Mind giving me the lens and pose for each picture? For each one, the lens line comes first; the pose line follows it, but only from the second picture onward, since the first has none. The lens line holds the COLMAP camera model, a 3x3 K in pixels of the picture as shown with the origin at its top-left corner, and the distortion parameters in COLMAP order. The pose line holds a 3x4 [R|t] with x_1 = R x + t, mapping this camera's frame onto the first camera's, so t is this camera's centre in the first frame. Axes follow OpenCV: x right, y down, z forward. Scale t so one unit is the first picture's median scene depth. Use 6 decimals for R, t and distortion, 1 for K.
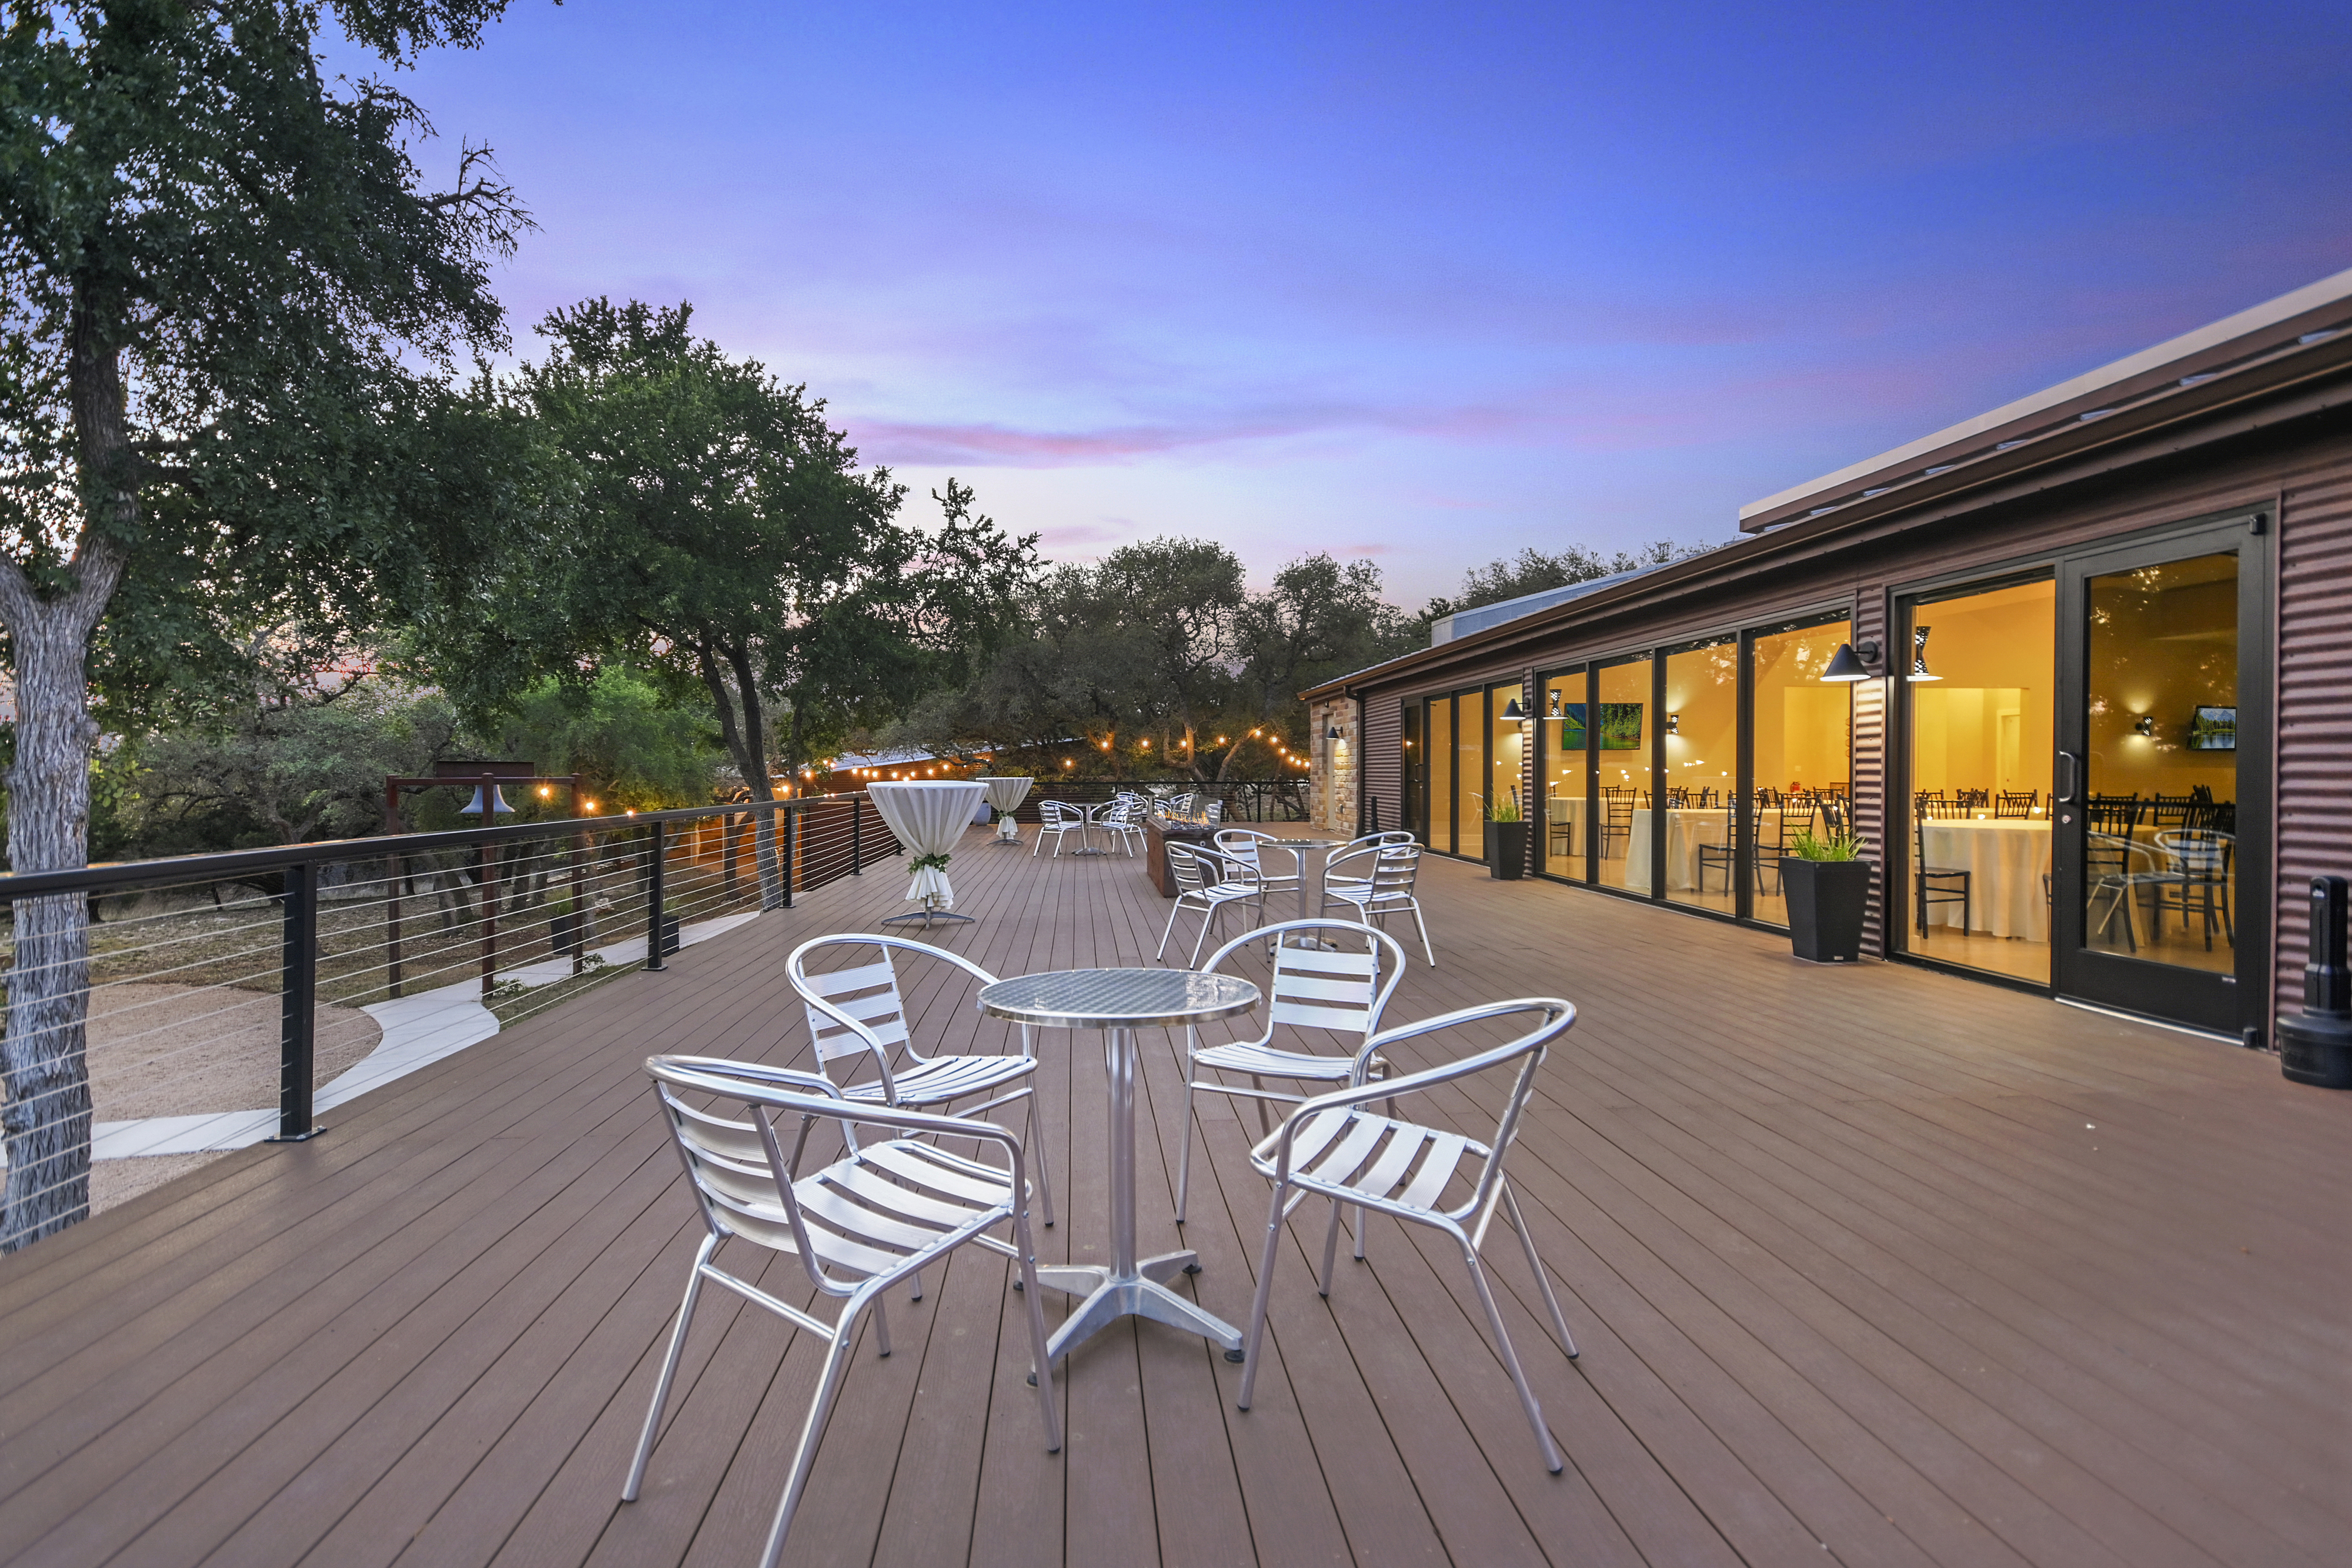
lens RADIAL K [[1141.9, 0, 1173.7], [0, 1141.9, 780.3], [0, 0, 1]] dist [0.006036, 0.000260]
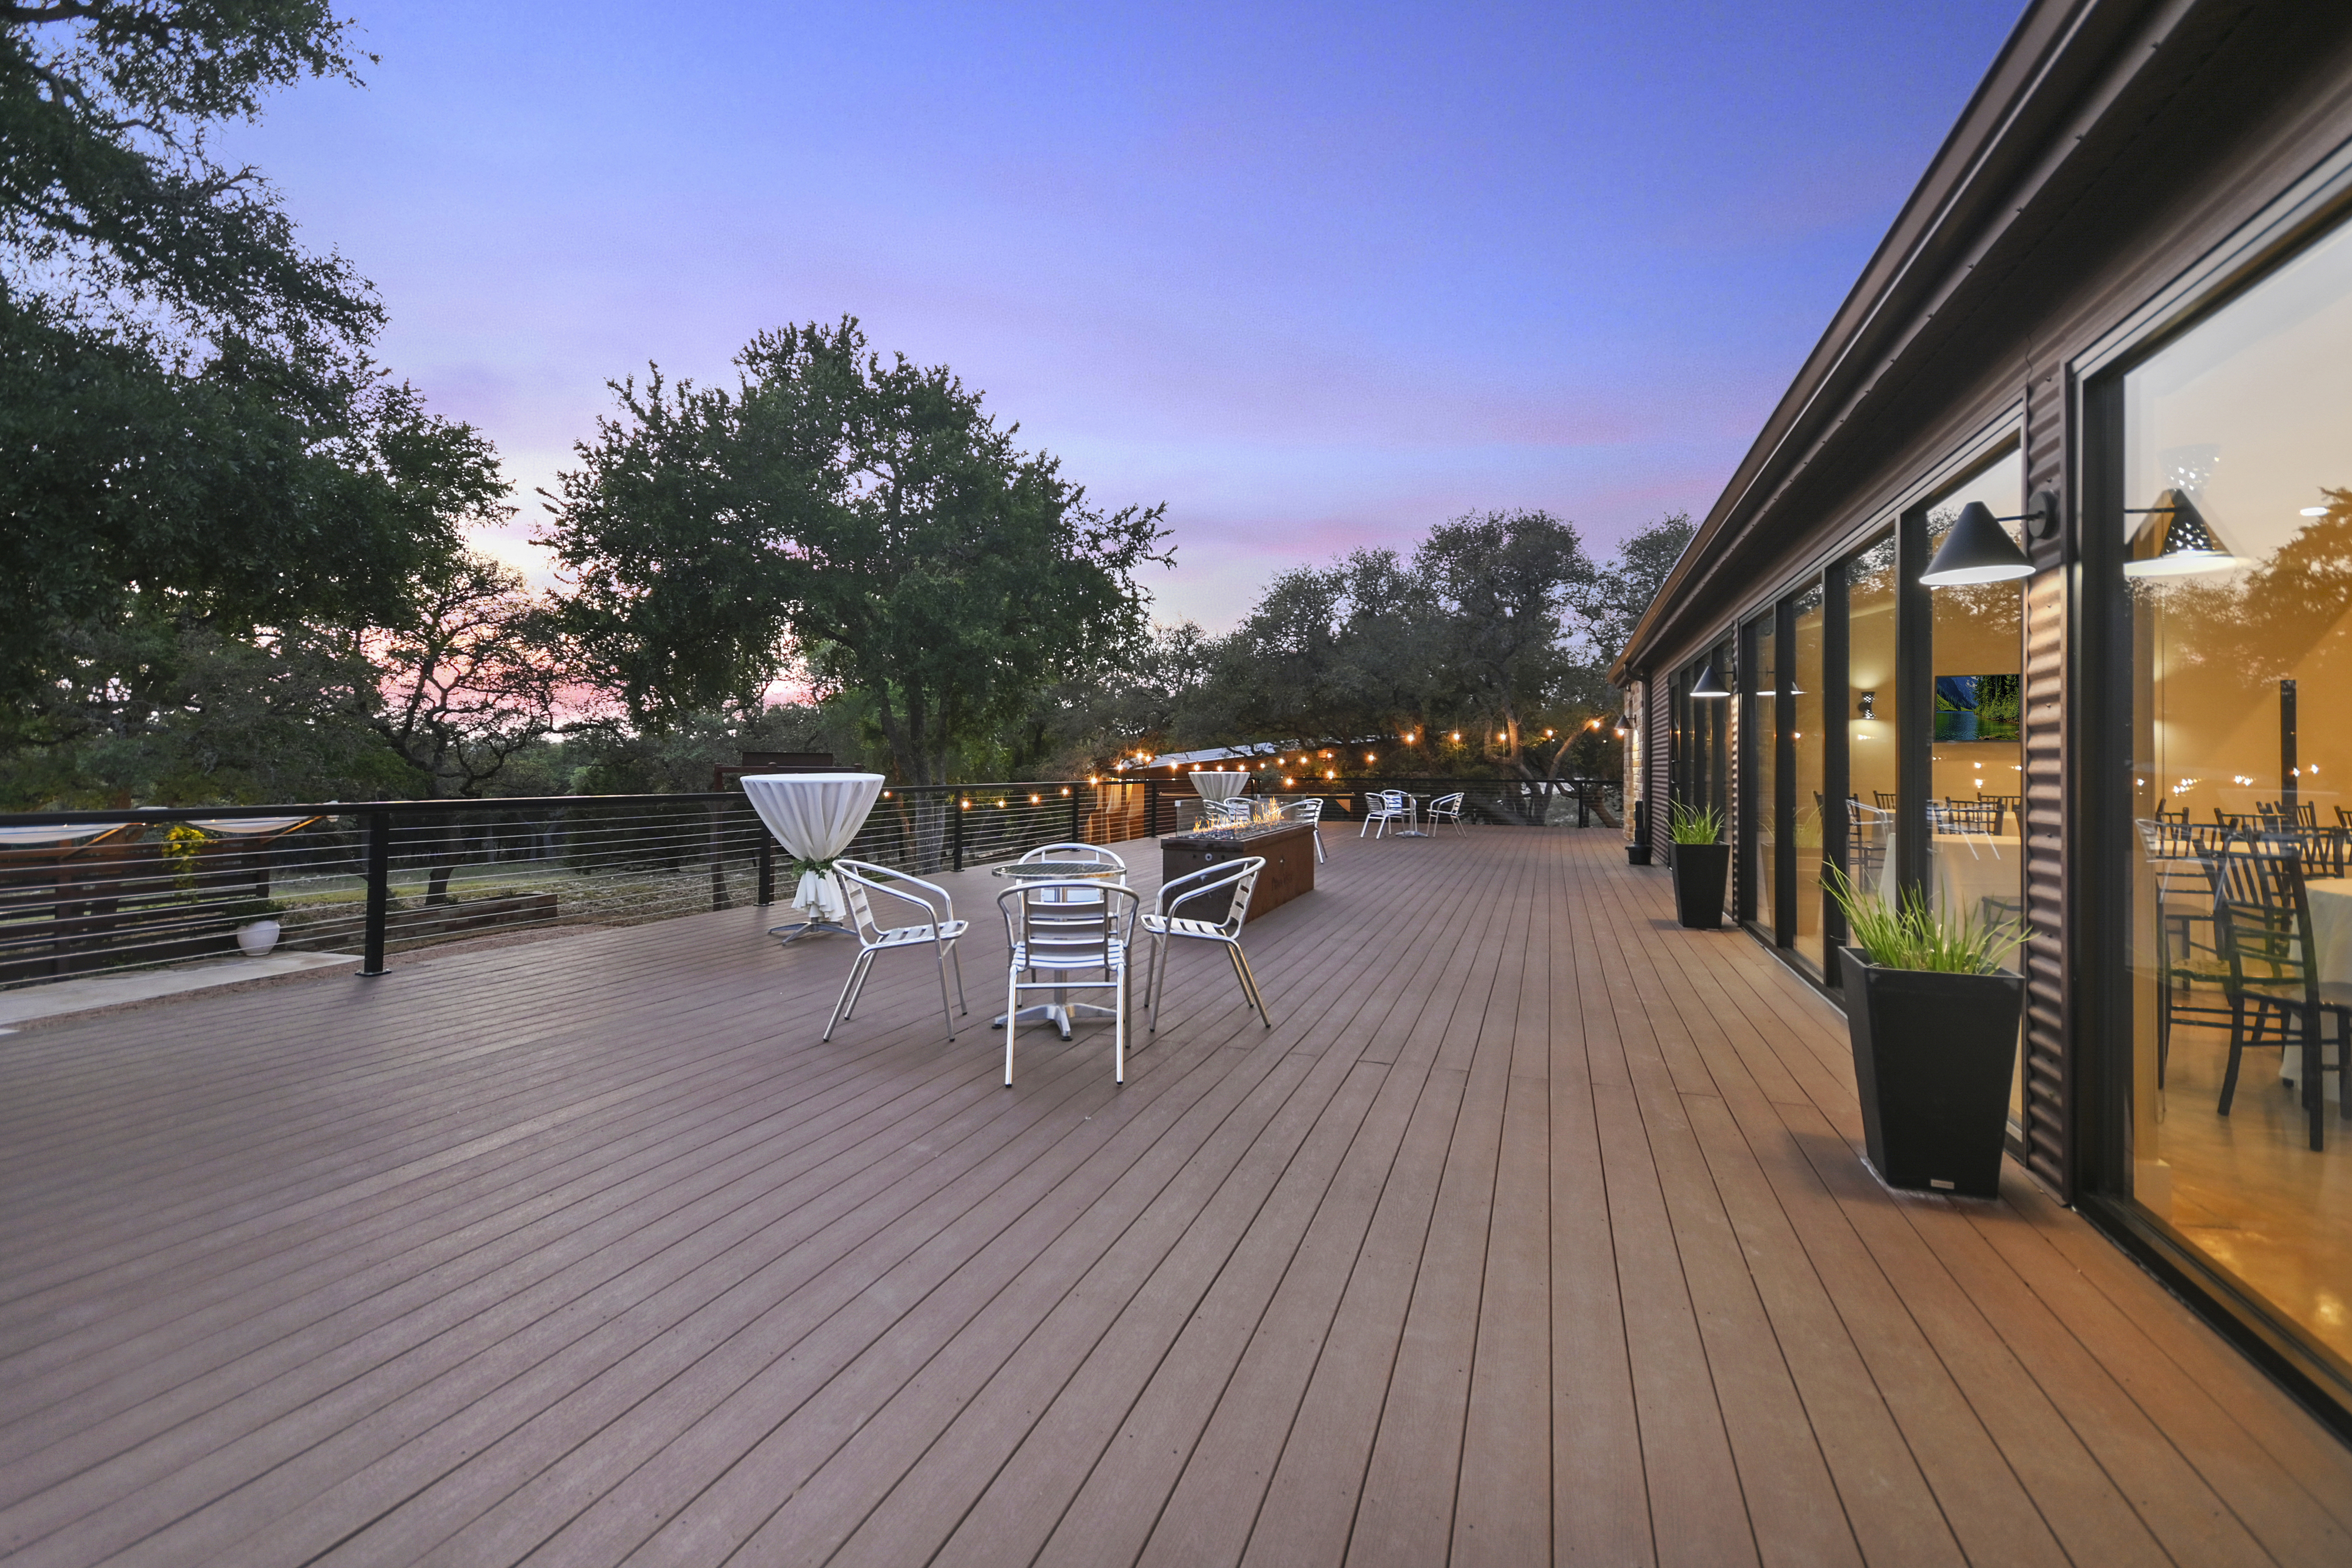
lens RADIAL K [[1059.2, 0, 1173.2], [0, 1059.2, 767.3], [0, 0, 1]] dist [-0.000049, 0.000013]
pose [[0.899253, 0.009160, -0.437334, 0.189314], [-0.012095, 0.999919, -0.003926, -0.002287], [0.437262, 0.008820, 0.899291, 0.184211]]
